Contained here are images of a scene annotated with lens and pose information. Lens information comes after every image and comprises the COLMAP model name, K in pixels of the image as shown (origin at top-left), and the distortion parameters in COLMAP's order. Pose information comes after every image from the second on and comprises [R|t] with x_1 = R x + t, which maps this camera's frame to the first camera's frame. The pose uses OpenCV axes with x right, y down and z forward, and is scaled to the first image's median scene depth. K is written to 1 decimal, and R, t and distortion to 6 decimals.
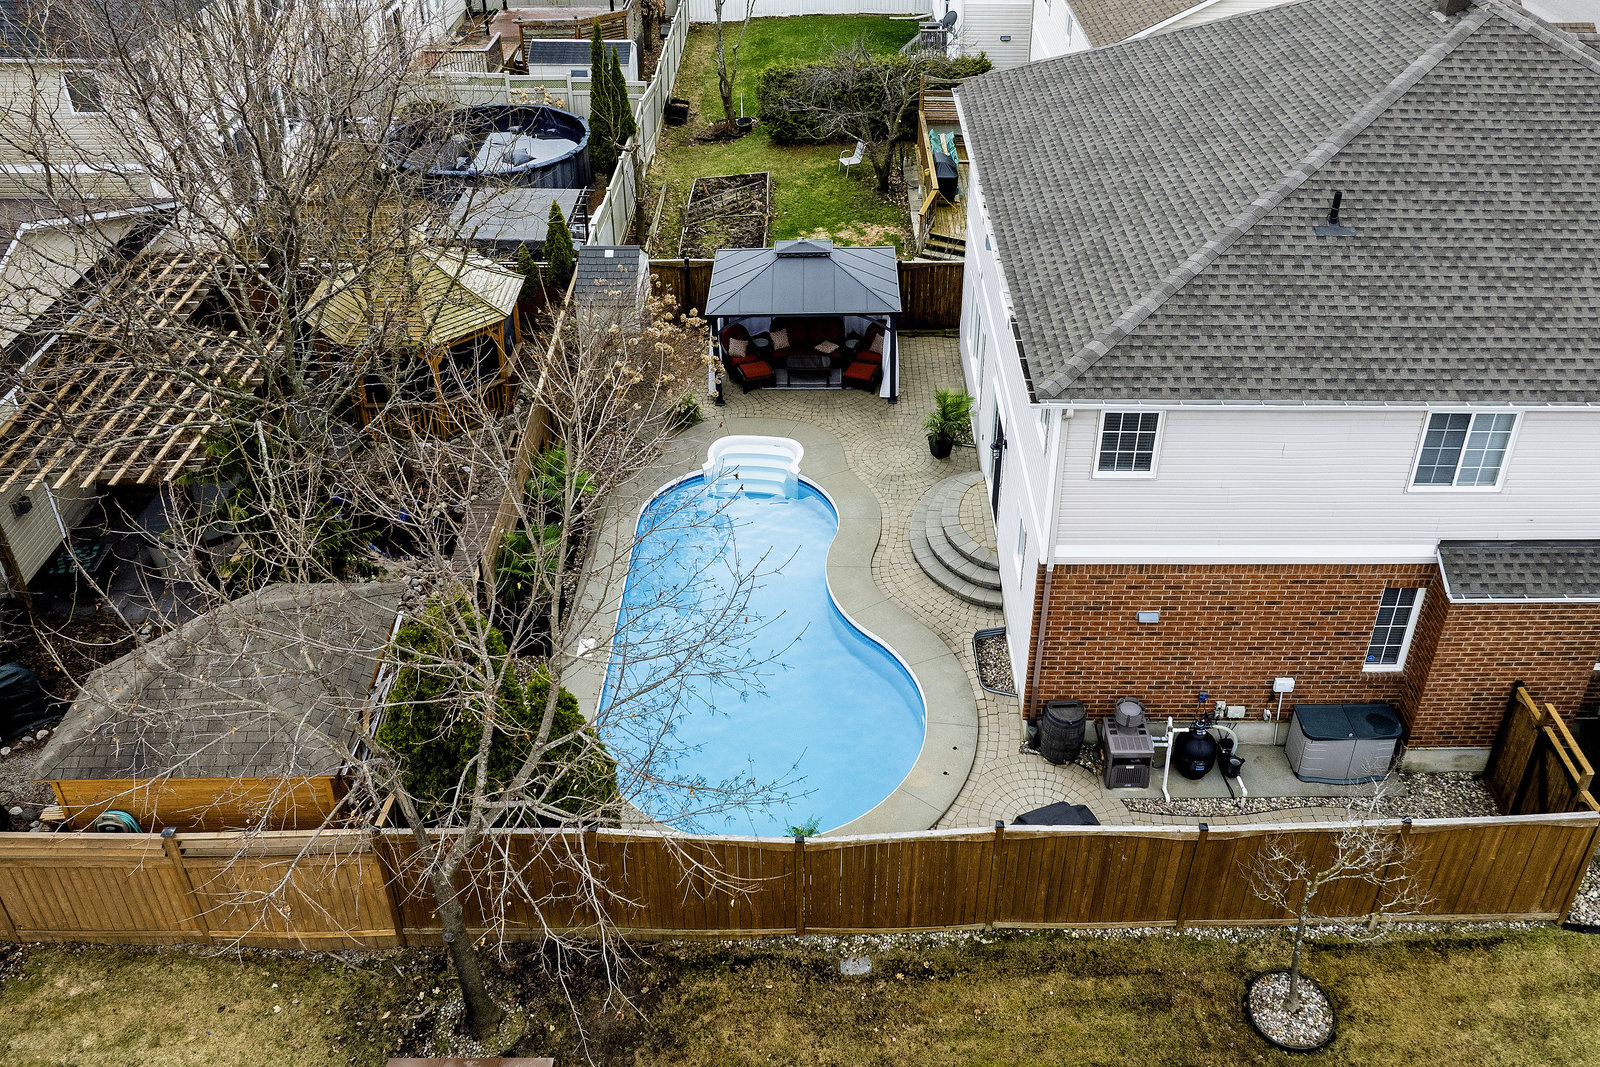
lens RADIAL K [[1258.8, 0, 858.3], [0, 1258.8, 575.5], [0, 0, 1]] dist [-0.017433, -0.009900]
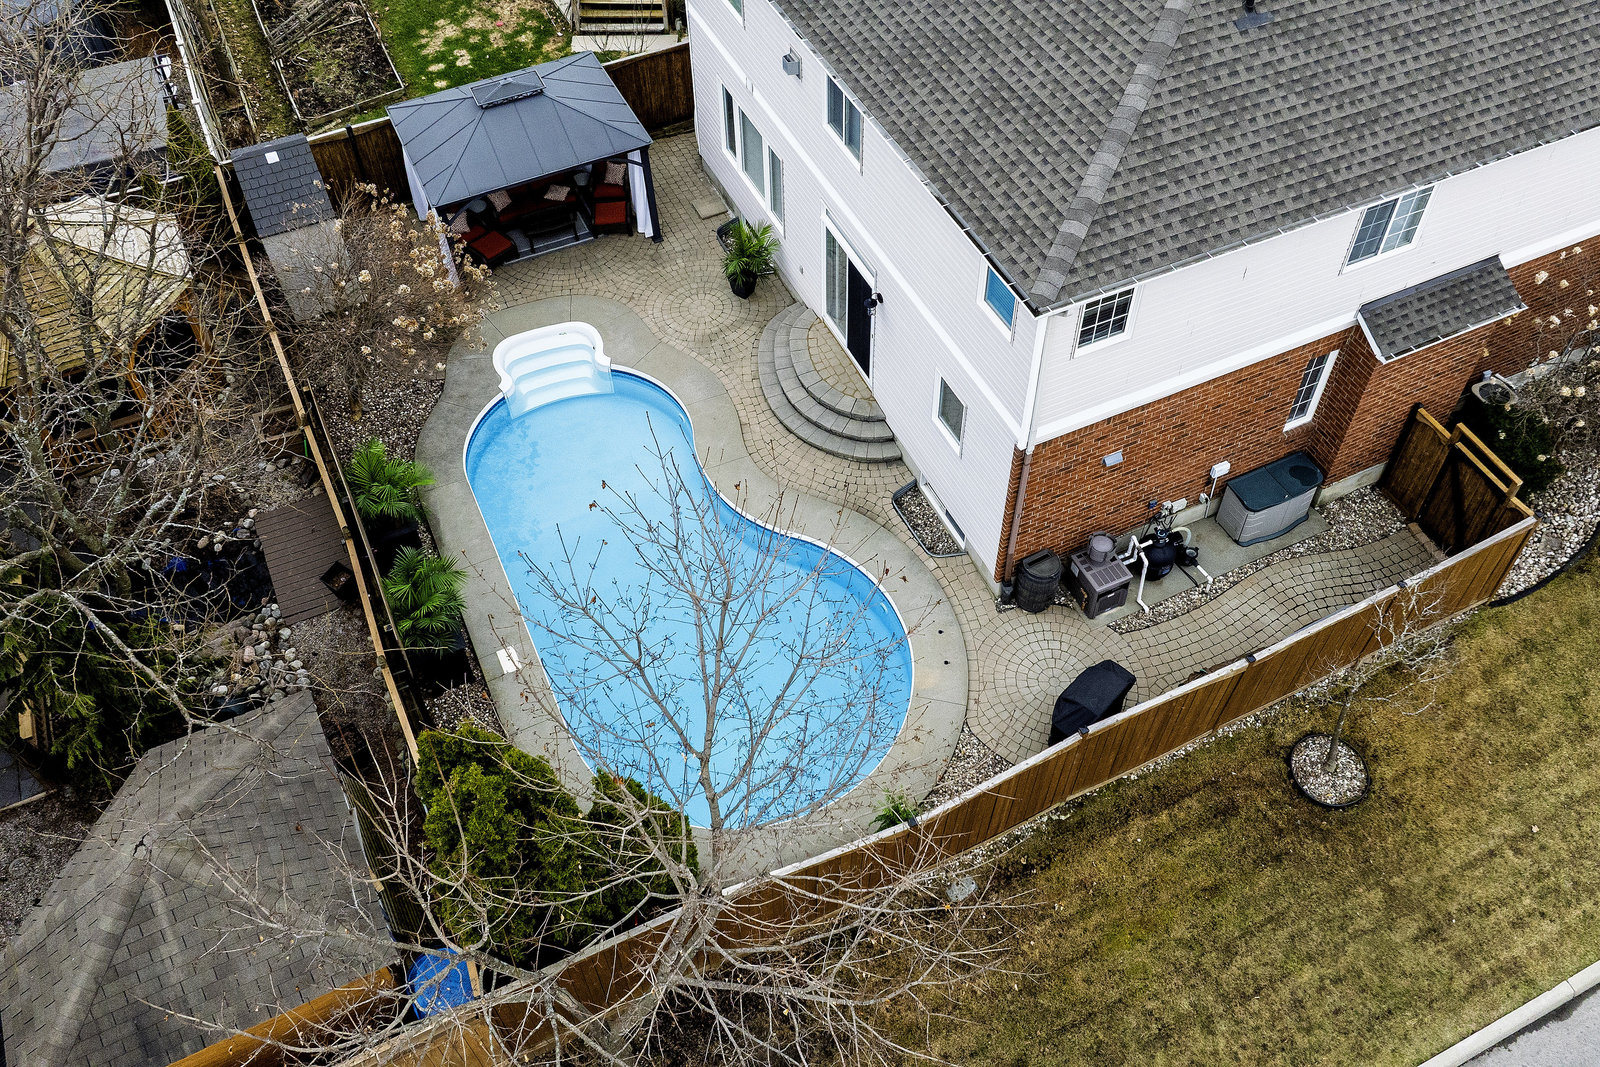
lens RADIAL K [[1208.9, 0, 845.8], [0, 1208.9, 597.1], [0, 0, 1]] dist [-0.018900, -0.002365]
pose [[0.906479, -0.348777, 0.238012, -0.239683], [0.264956, 0.908723, 0.322523, -0.246674], [-0.328776, -0.229298, 0.916149, 0.190680]]
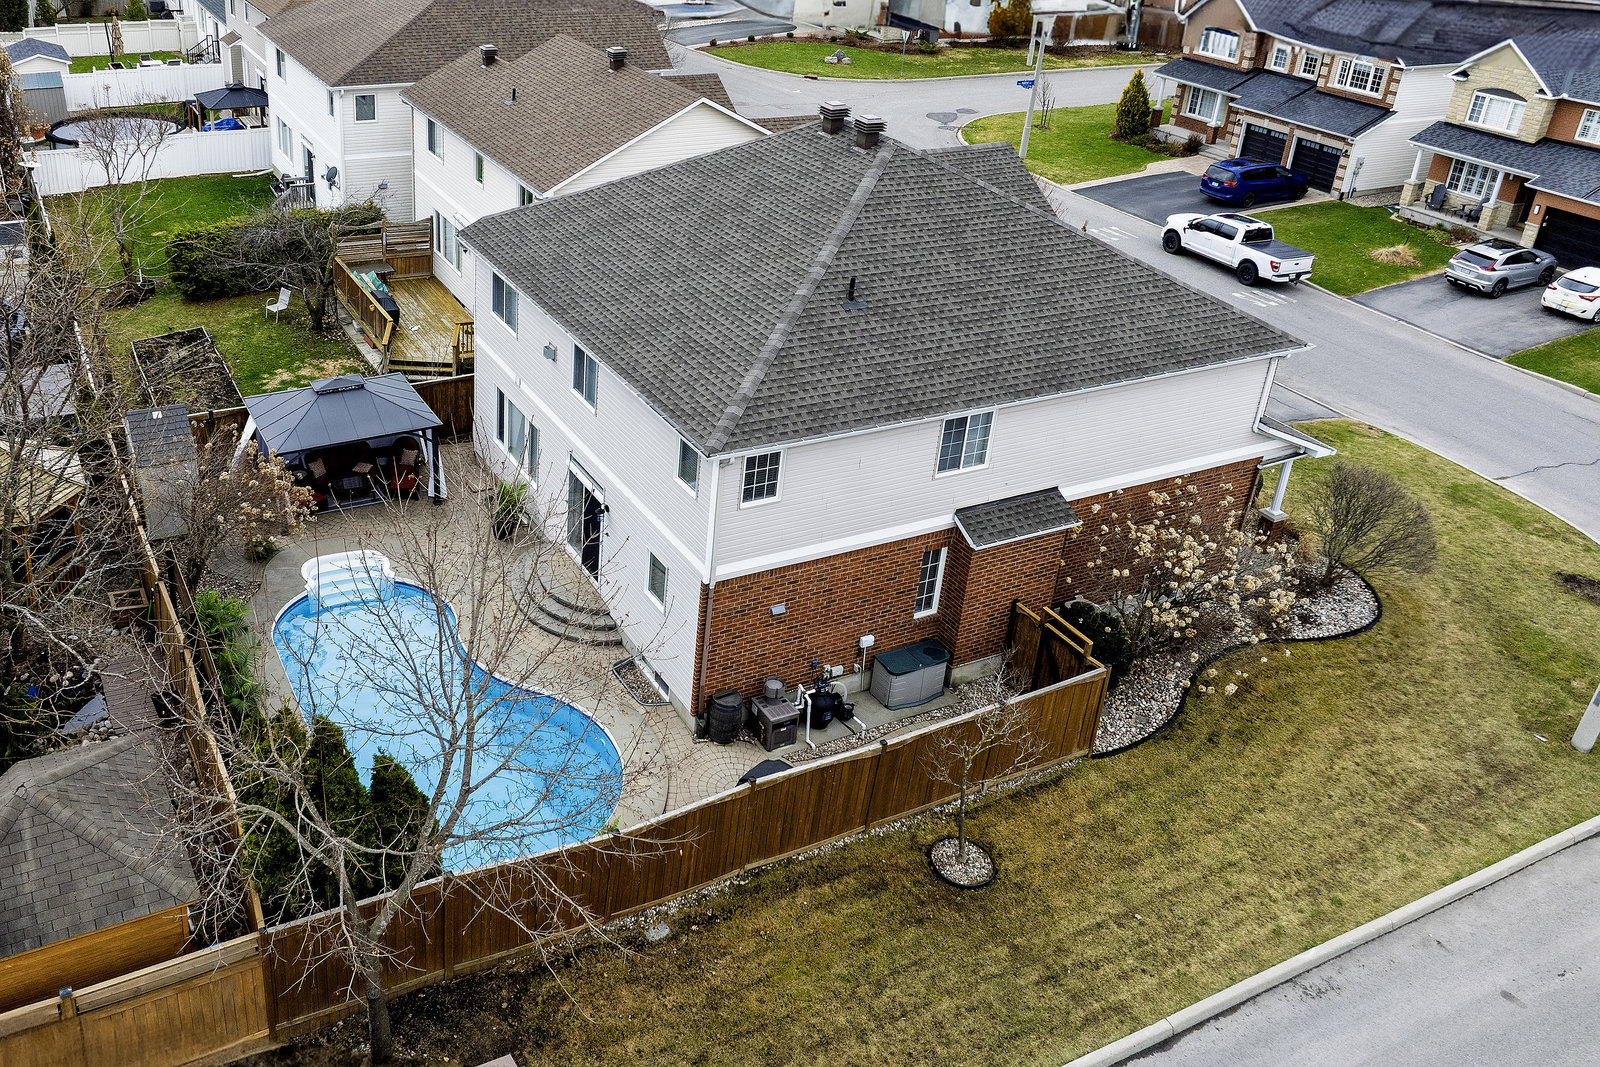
lens RADIAL K [[1230.7, 0, 612.0], [0, 1230.7, 570.4], [0, 0, 1]] dist [-0.006544, -0.006025]
pose [[0.910214, -0.197358, 0.364088, -0.412659], [0.228868, 0.972414, -0.045058, 0.012410], [-0.345152, 0.124340, 0.930274, -0.143761]]
